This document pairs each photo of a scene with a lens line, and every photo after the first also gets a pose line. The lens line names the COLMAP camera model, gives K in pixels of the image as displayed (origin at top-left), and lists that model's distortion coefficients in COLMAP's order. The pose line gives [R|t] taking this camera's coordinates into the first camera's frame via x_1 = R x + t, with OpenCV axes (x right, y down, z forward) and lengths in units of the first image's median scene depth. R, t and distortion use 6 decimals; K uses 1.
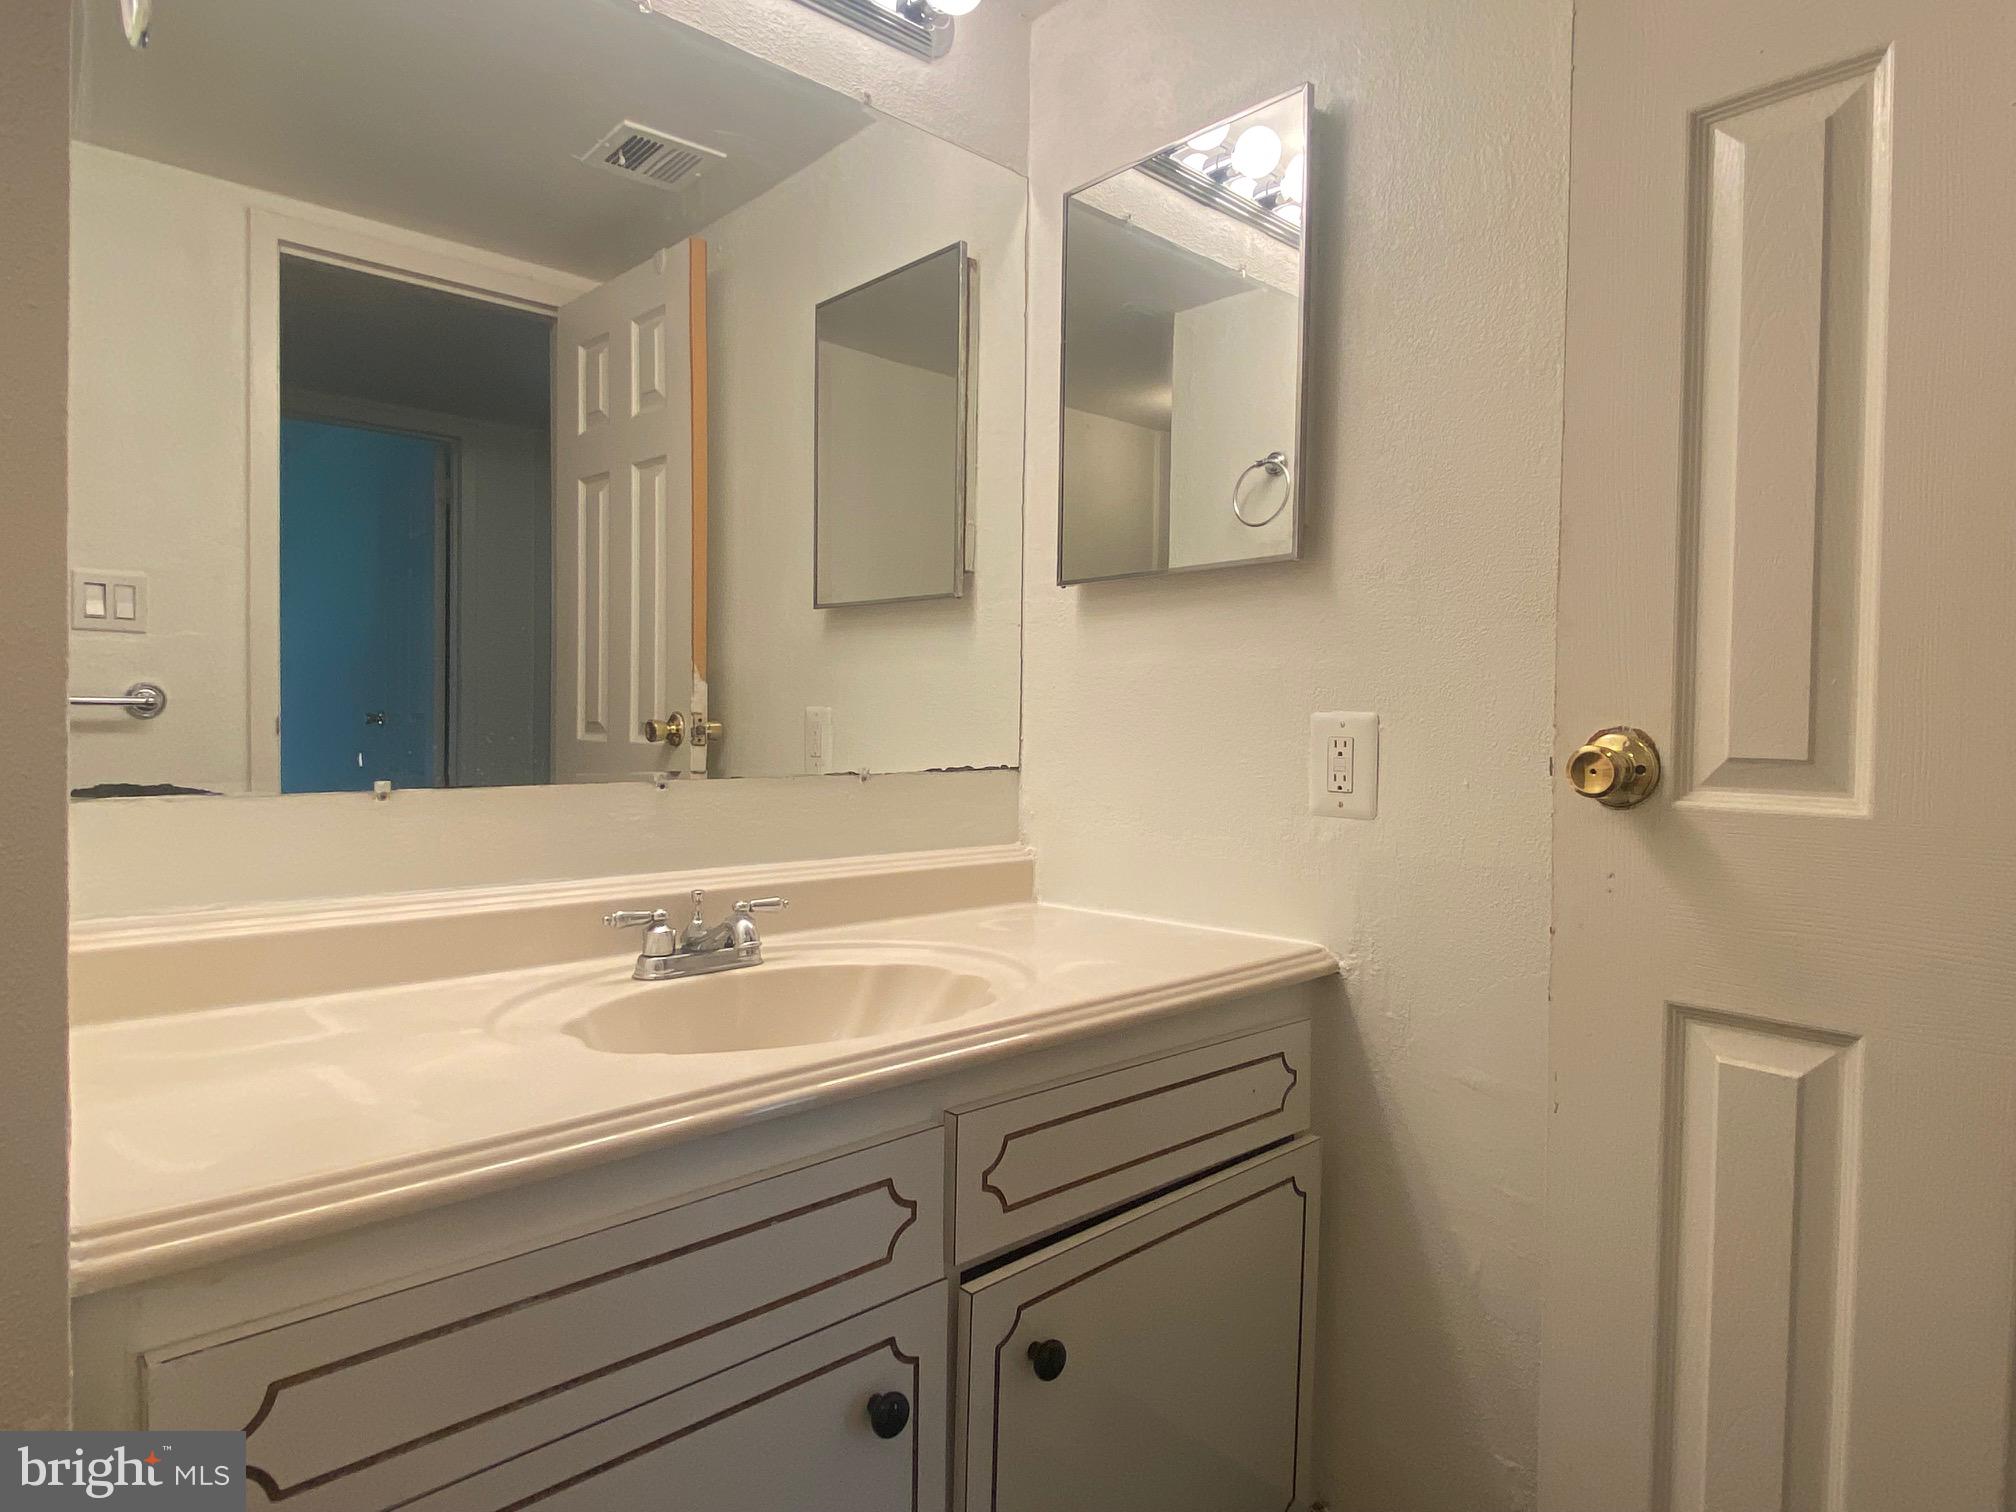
lens RADIAL K [[1172.2, 0, 1009.9], [0, 1172.2, 743.9], [0, 0, 1]] dist [0.004397, -0.020848]
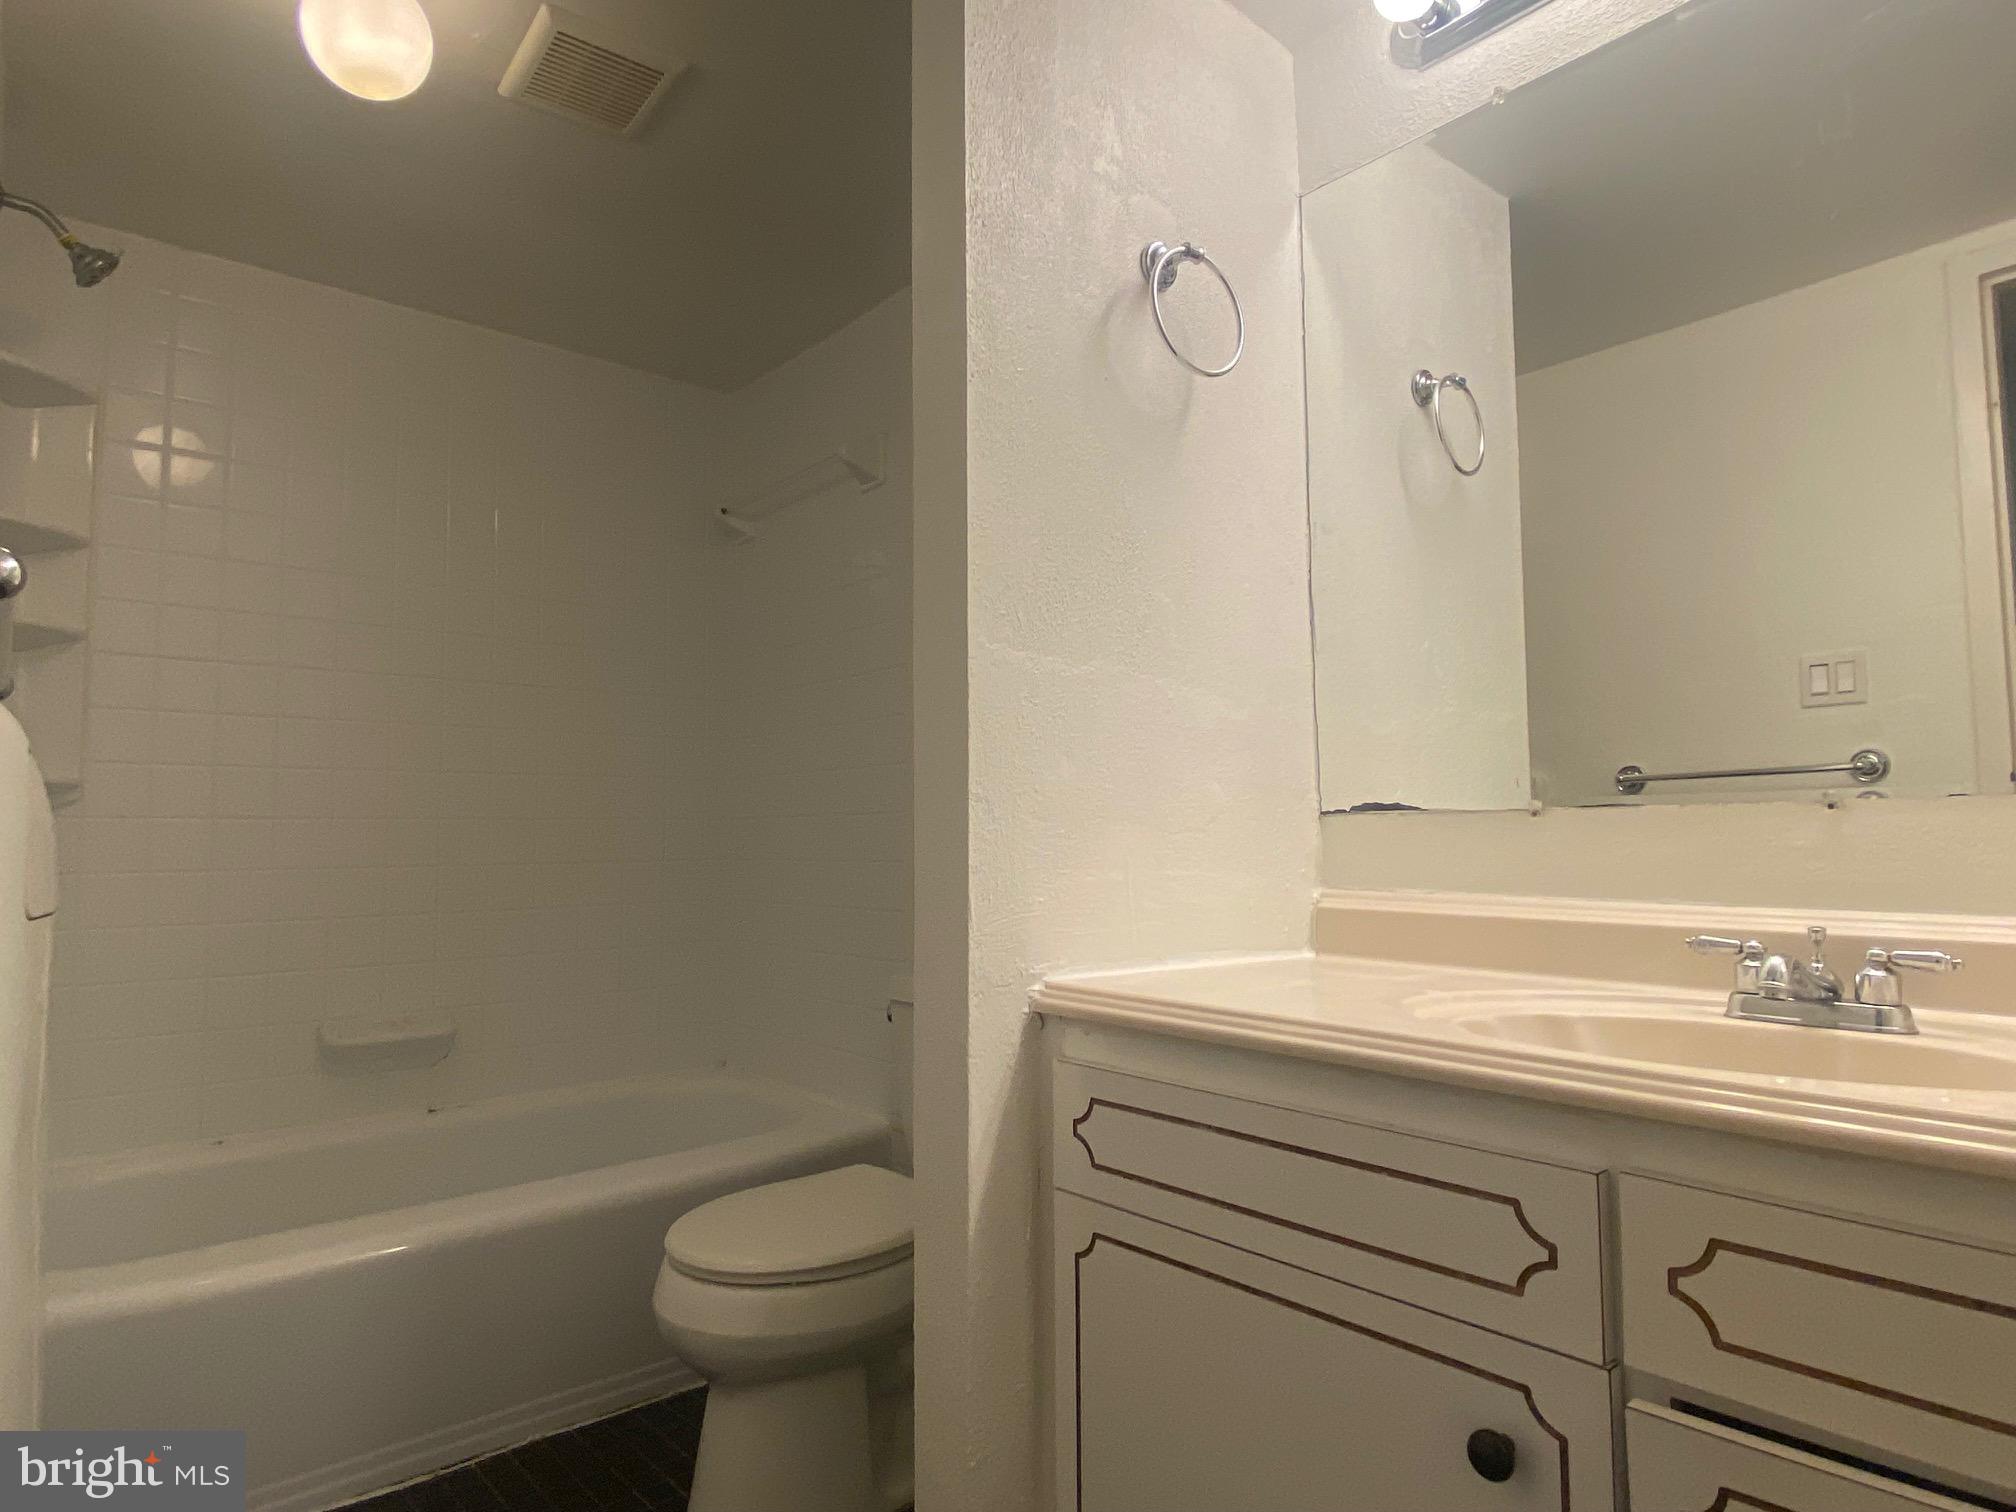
lens RADIAL K [[1156.4, 0, 1002.3], [0, 1156.4, 744.5], [0, 0, 1]] dist [0.068830, -0.061417]
pose [[-0.046976, -0.084599, -0.995307, 0.681699], [-0.012848, 0.996376, -0.084083, 0.081663], [0.998813, 0.008838, -0.047892, 0.515225]]
